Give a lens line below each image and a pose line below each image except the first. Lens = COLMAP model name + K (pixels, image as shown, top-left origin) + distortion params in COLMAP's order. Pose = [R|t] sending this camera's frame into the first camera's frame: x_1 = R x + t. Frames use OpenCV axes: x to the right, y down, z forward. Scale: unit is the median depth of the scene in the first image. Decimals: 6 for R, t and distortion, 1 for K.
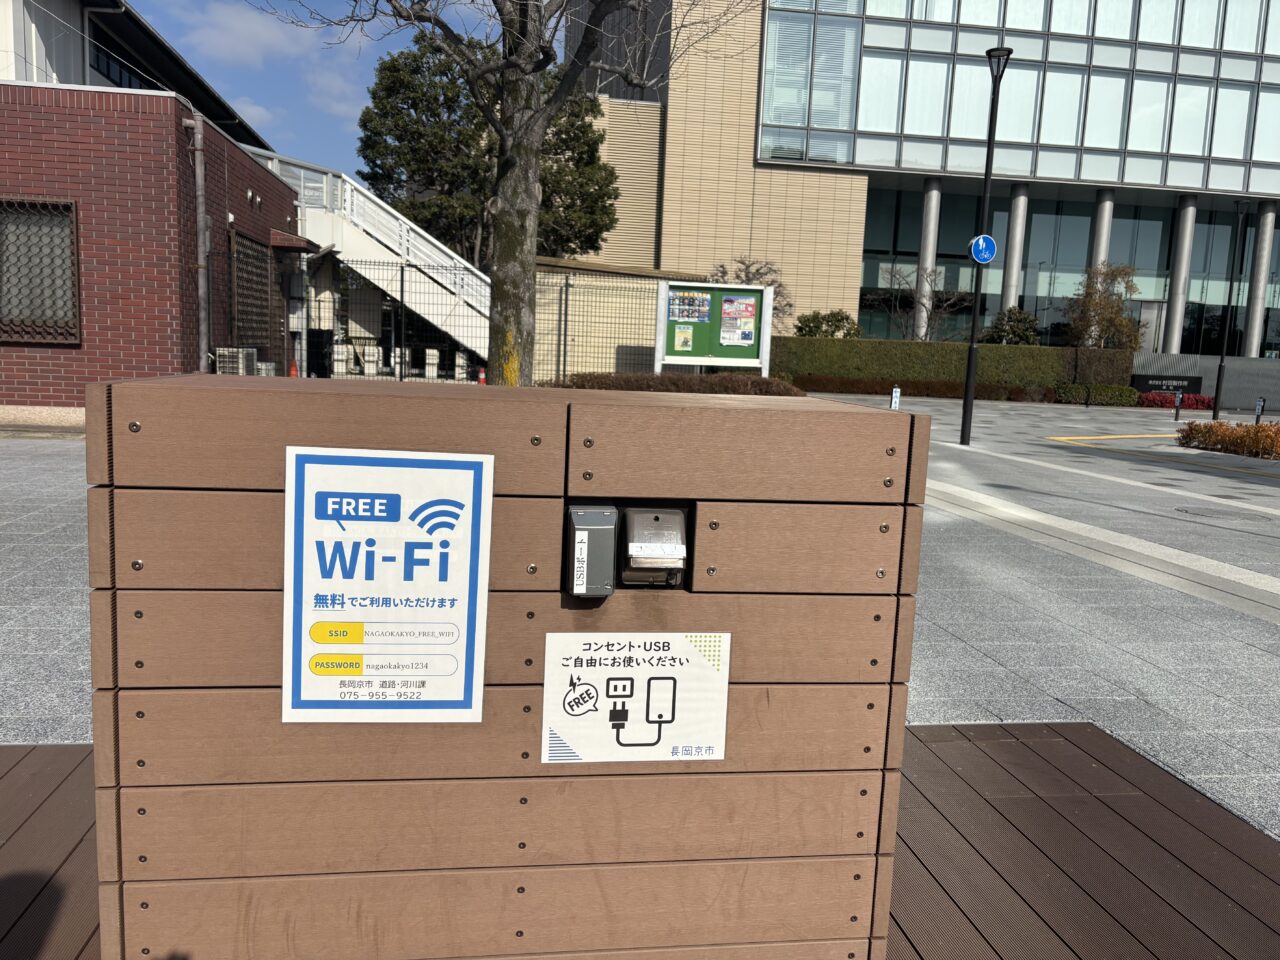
lens RADIAL K [[982.0, 0, 631.6], [0, 982.0, 472.8], [0, 0, 1]] dist [0.067841, -0.077470]
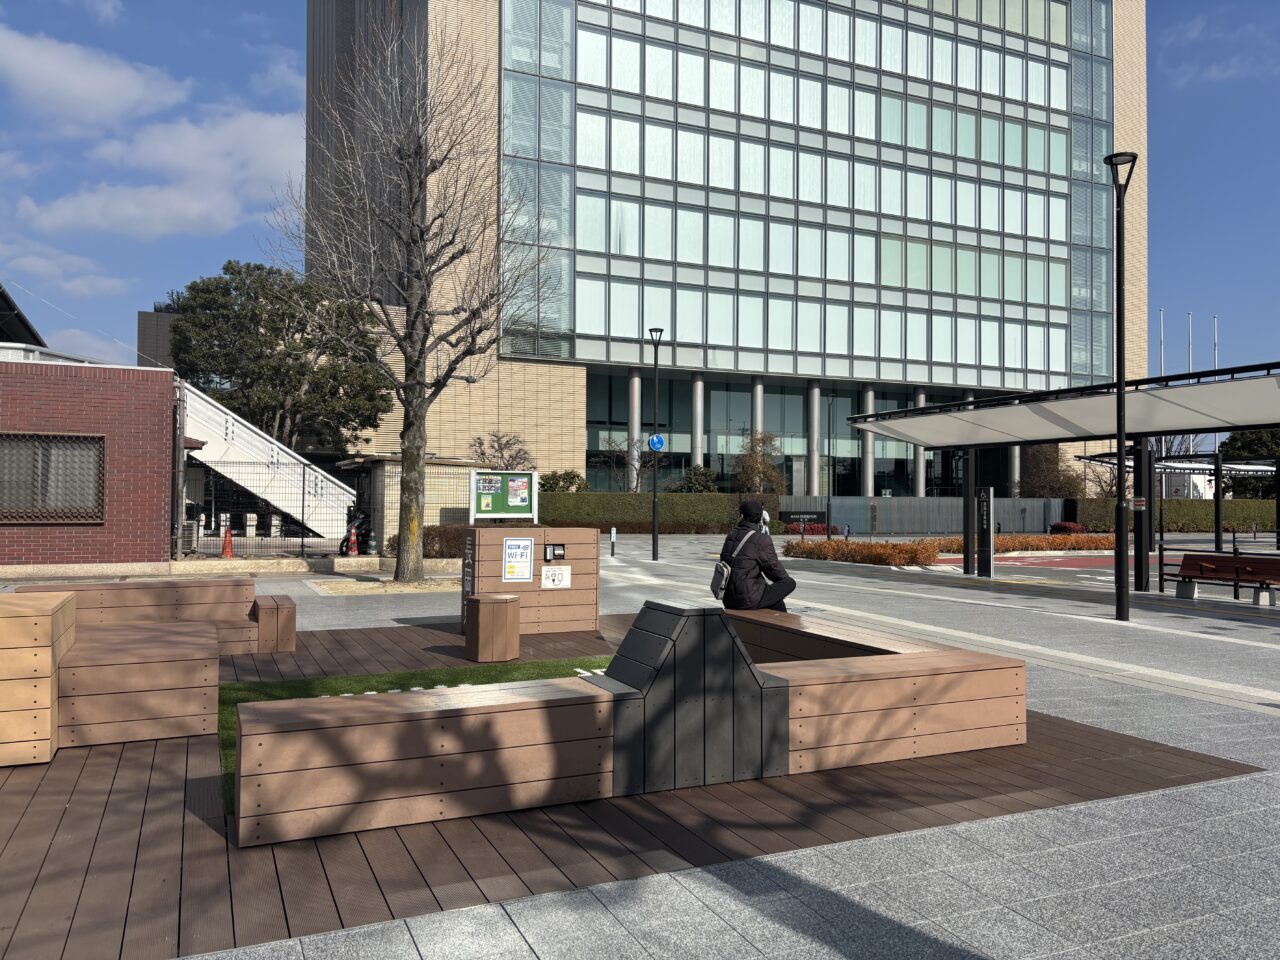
lens RADIAL K [[982.0, 0, 644.4], [0, 982.0, 486.0], [0, 0, 1]] dist [0.067841, -0.077470]
pose [[0.959906, -0.032122, 0.278475, -0.059697], [0.069332, 0.989754, -0.124821, 0.024283], [-0.271612, 0.139124, 0.952298, -0.260968]]
